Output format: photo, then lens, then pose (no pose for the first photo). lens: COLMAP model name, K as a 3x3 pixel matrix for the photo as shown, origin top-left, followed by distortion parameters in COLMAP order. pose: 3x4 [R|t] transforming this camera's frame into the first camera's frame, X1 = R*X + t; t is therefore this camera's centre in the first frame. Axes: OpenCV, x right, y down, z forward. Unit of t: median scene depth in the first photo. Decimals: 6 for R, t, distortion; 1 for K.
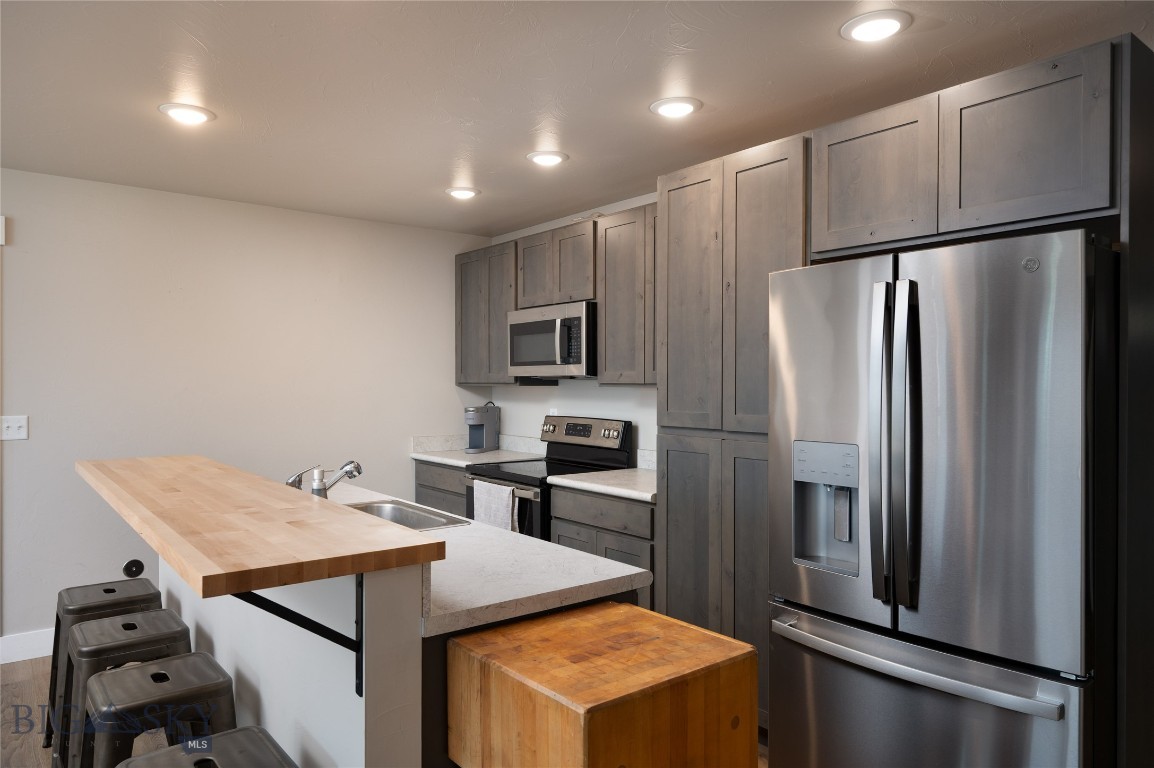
lens RADIAL K [[741.5, 0, 577.6], [0, 741.5, 388.3], [0, 0, 1]] dist [0.000914, -0.003305]
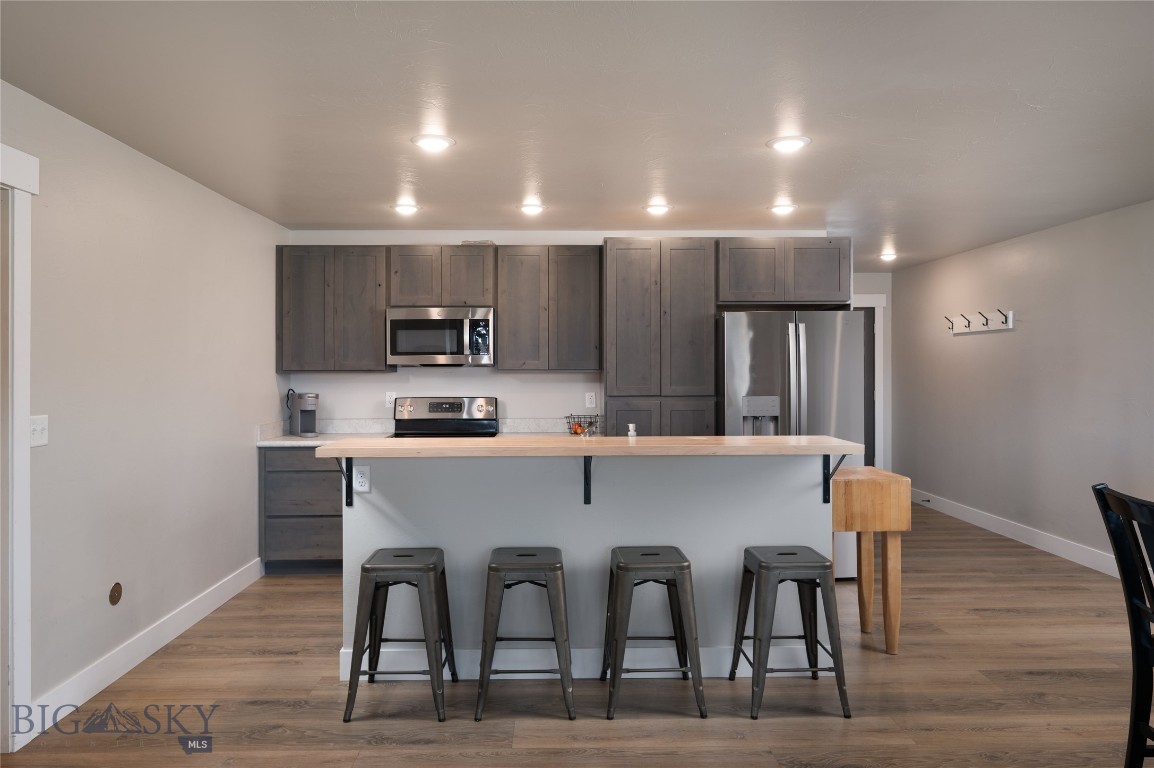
lens RADIAL K [[741.5, 0, 576.4], [0, 741.5, 376.0], [0, 0, 1]] dist [0.000914, -0.003305]
pose [[0.602914, -0.011283, 0.797726, -1.132912], [0.011119, 0.999922, 0.005739, -0.001368], [-0.797728, 0.005410, 0.602993, 0.098993]]
